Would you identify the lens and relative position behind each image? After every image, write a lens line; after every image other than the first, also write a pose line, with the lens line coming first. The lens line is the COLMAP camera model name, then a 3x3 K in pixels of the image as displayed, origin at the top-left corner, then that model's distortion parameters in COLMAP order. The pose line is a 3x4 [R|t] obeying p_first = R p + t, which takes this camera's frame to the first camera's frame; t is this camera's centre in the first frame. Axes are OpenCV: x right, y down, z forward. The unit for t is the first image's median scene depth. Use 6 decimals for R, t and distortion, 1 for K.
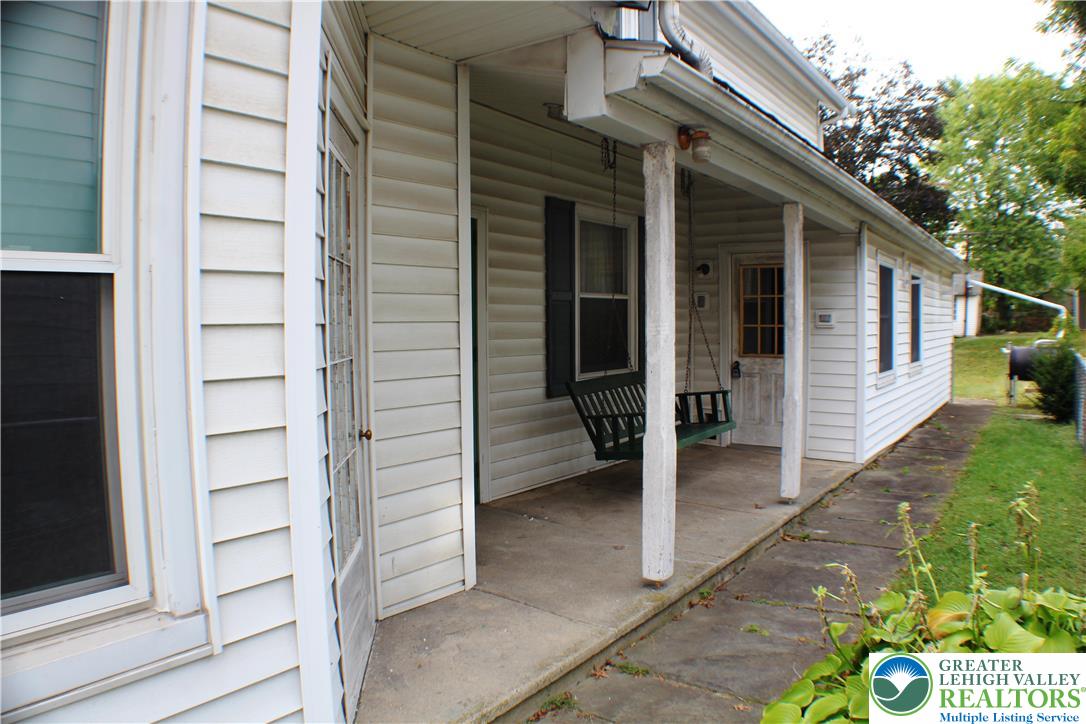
lens RADIAL K [[780.3, 0, 543.0], [0, 780.3, 362.0], [0, 0, 1]] dist [-0.235237, 0.090508]
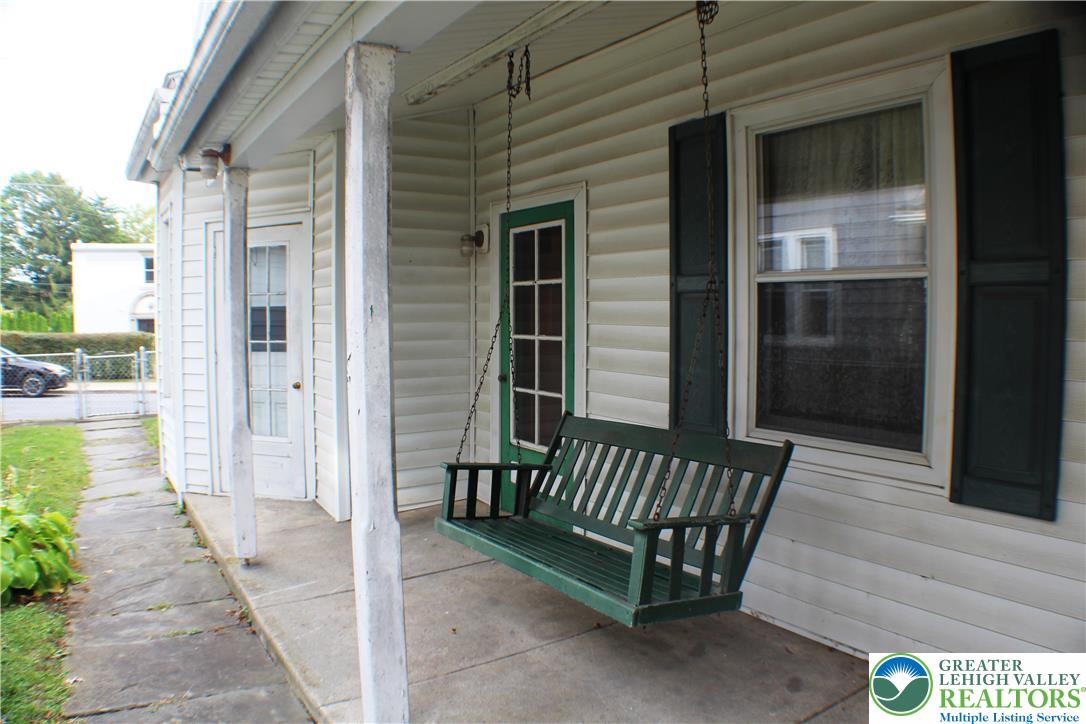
lens RADIAL K [[780.3, 0, 543.0], [0, 780.3, 362.0], [0, 0, 1]] dist [-0.235237, 0.090508]
pose [[-0.372442, 0.061098, -0.926042, 0.635209], [-0.047810, 0.995242, 0.084892, -0.072636], [0.926823, 0.075891, -0.367749, 1.158809]]
